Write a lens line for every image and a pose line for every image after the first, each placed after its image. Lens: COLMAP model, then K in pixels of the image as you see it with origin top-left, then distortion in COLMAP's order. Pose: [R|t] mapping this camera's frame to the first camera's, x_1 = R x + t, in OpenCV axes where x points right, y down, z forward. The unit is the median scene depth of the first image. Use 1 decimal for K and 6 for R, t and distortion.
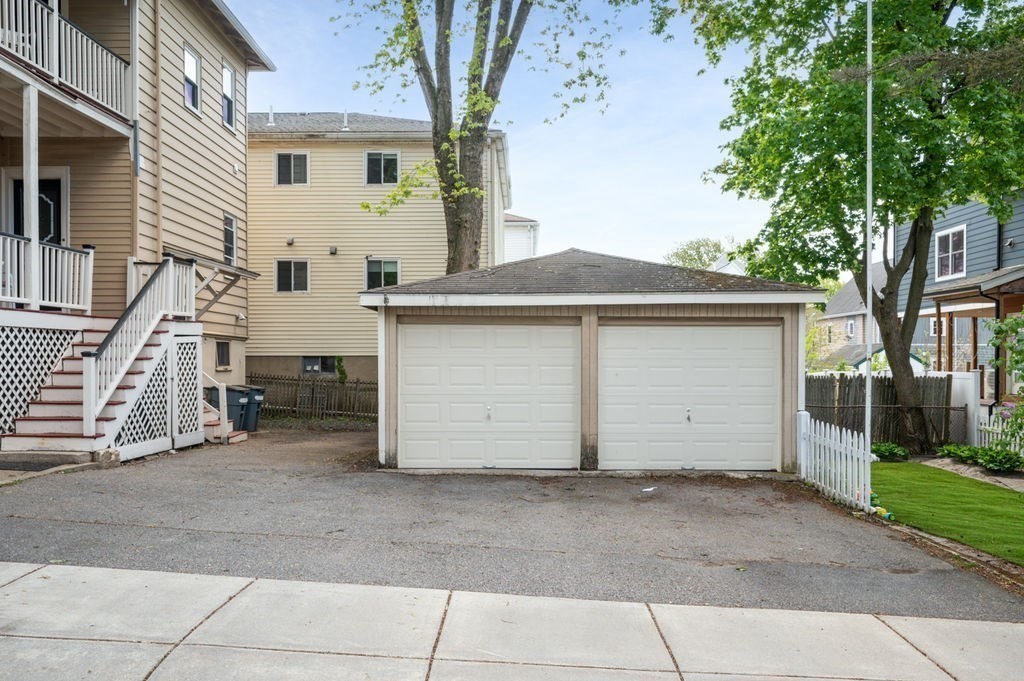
lens RADIAL K [[774.5, 0, 513.0], [0, 774.5, 371.4], [0, 0, 1]] dist [-0.007522, 0.003640]
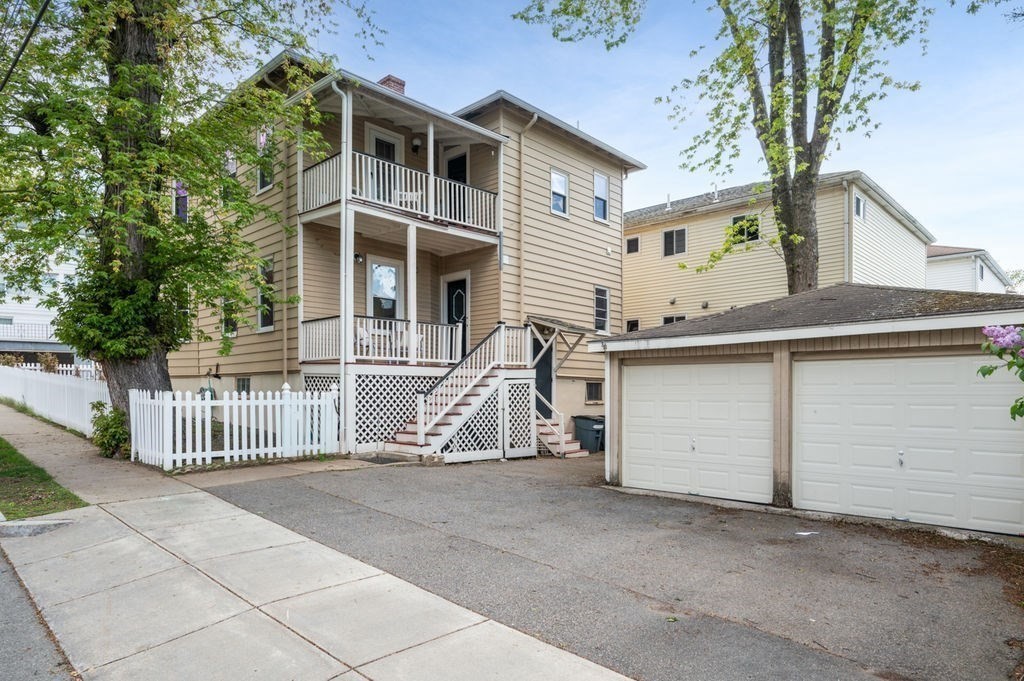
lens RADIAL K [[620.6, 0, 523.0], [0, 620.6, 406.6], [0, 0, 1]] dist [-0.003902, 0.000352]
pose [[0.738296, 0.012239, -0.674365, 0.388886], [-0.011282, 0.999920, 0.005796, -0.002190], [0.674382, 0.003329, 0.738375, 0.190078]]
